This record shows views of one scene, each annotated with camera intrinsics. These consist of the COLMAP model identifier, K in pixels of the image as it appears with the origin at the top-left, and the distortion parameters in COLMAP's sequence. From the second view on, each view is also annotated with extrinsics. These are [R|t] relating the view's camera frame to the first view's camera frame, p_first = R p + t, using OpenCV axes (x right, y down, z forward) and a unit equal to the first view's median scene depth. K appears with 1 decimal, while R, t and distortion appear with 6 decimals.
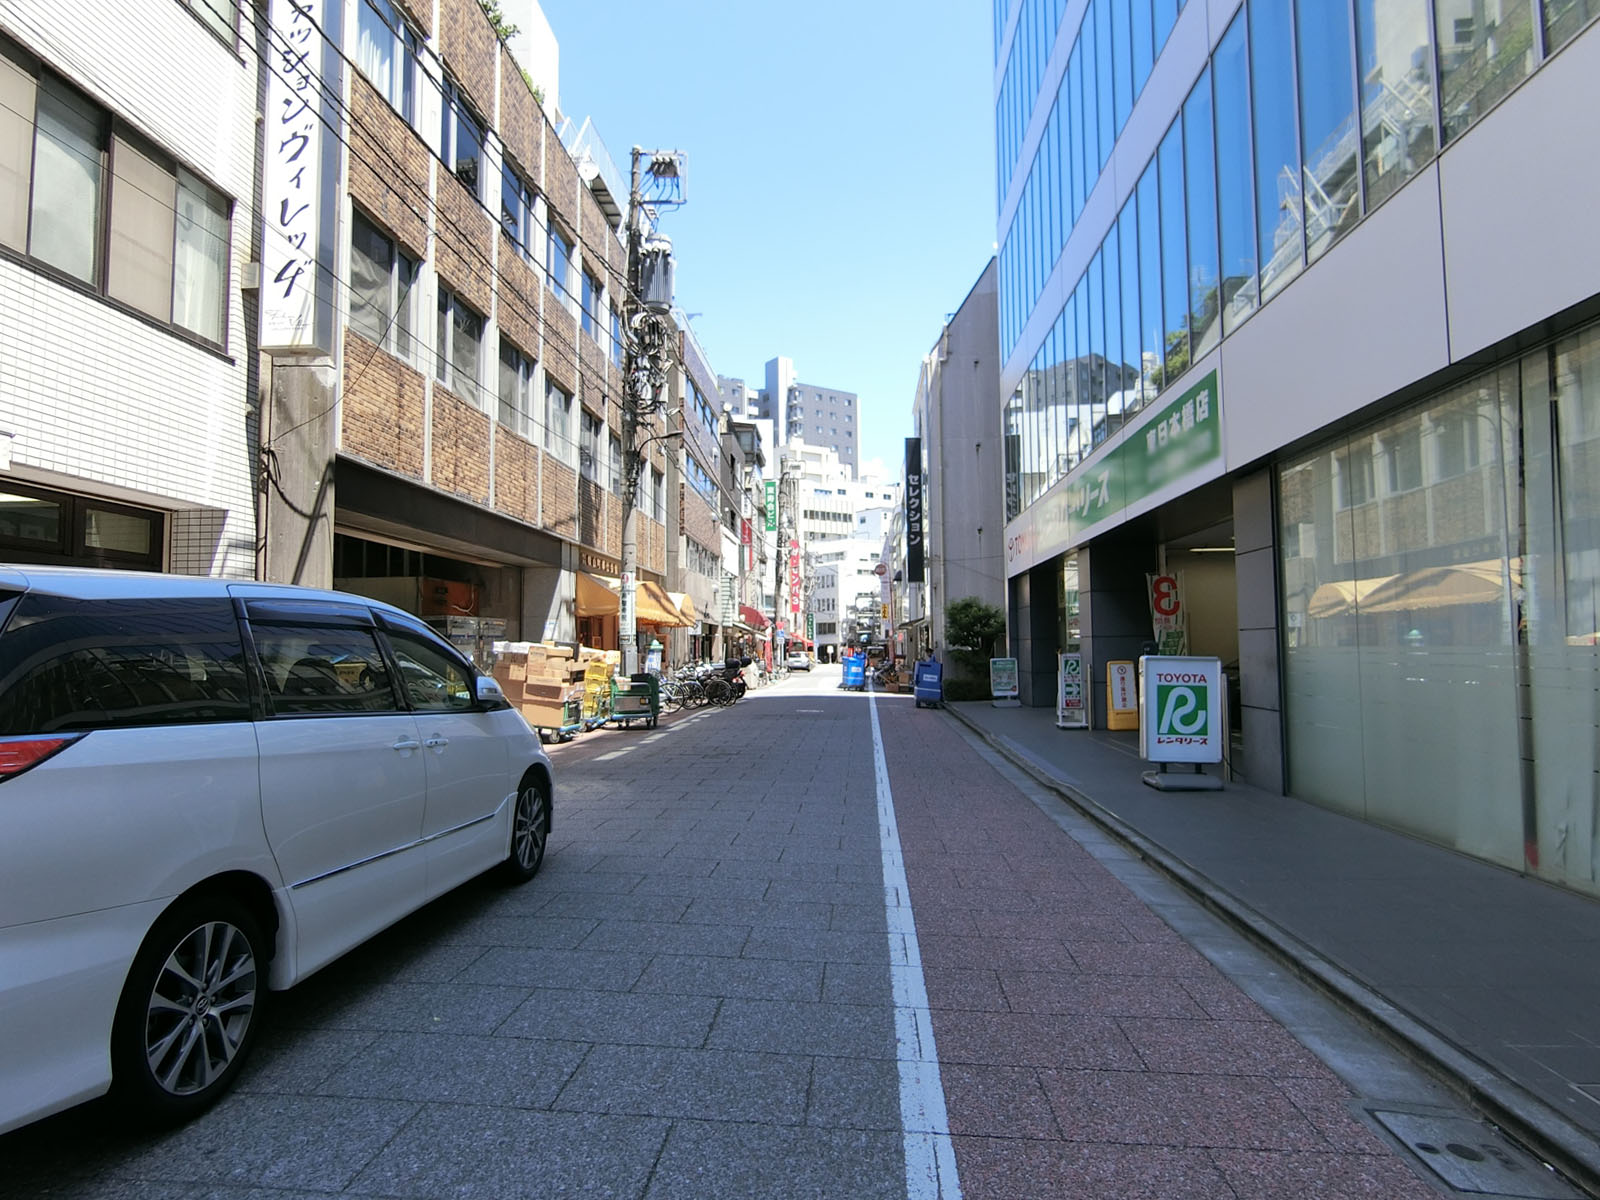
lens RADIAL K [[900.4, 0, 800.0], [0, 900.4, 600.0], [0, 0, 1]] dist [-0.039467, 0.000174]
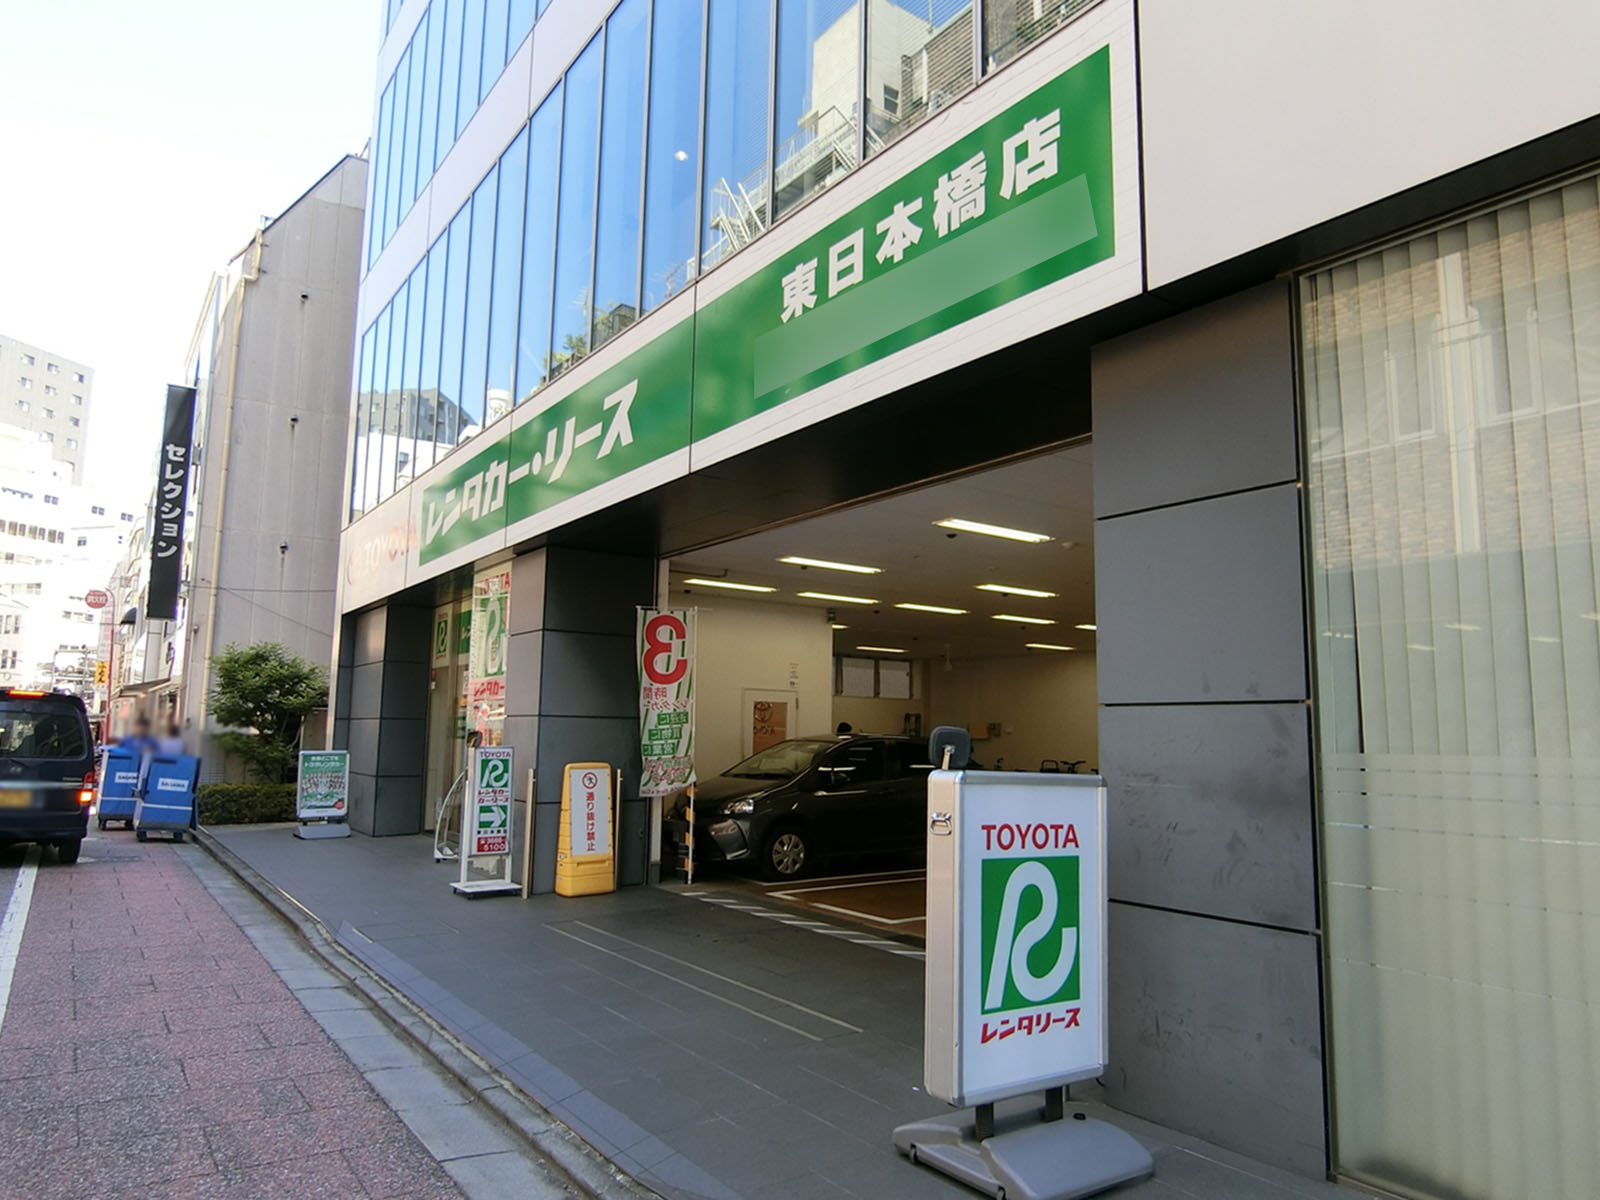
lens RADIAL K [[1038.9, 0, 800.0], [0, 1038.9, 600.0], [0, 0, 1]] dist [-0.006619, -0.004301]
pose [[0.773491, 0.103330, 0.625328, 0.033560], [-0.055764, 0.993890, -0.095255, 0.013810], [-0.631350, 0.038808, 0.774526, 0.257738]]
